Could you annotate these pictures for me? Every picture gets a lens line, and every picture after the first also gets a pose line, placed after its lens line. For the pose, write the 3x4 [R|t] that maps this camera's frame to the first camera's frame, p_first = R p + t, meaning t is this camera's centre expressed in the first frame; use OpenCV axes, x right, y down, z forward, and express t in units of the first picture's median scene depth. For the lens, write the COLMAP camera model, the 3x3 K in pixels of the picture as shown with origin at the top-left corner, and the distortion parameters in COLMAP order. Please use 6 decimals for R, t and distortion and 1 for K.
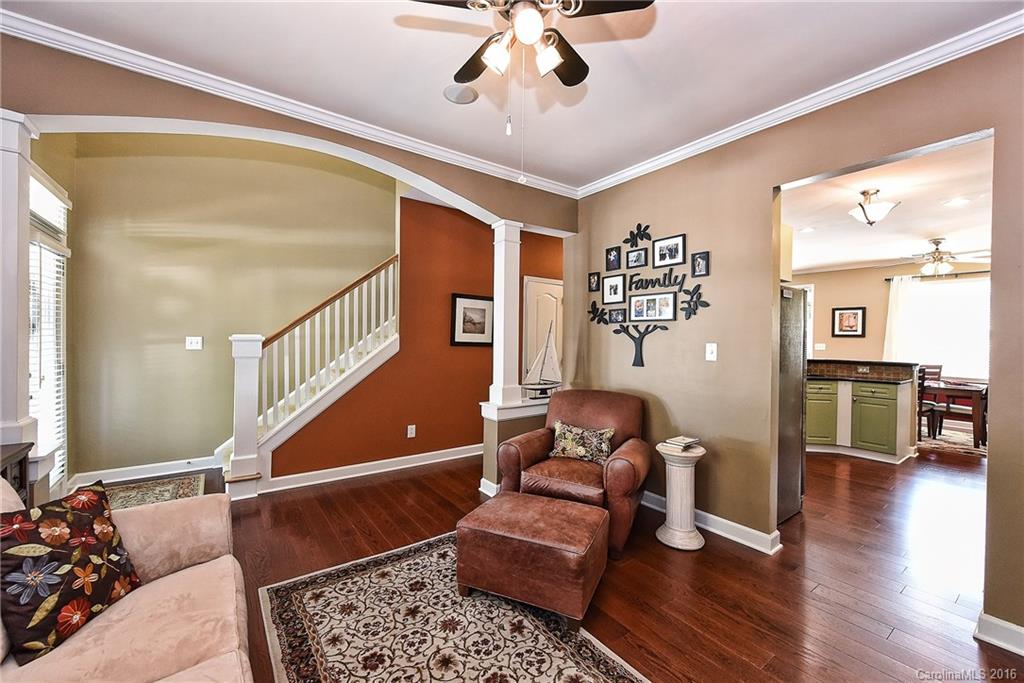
lens RADIAL K [[422.9, 0, 520.7], [0, 422.9, 339.7], [0, 0, 1]] dist [0.001136, -0.000103]
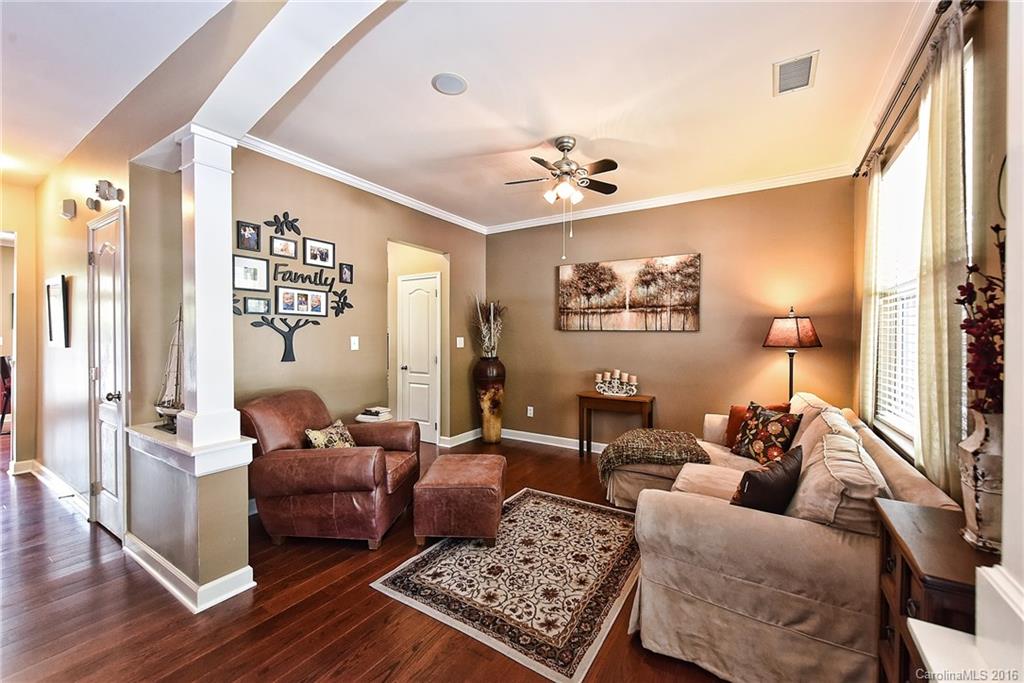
lens RADIAL K [[415.7, 0, 515.2], [0, 415.7, 340.3], [0, 0, 1]] dist [0.000337, 0.000009]
pose [[-0.386672, -0.016449, 0.922071, -0.861833], [-0.001272, 0.999849, 0.017303, -0.002411], [-0.922217, 0.005518, -0.386634, 0.968904]]
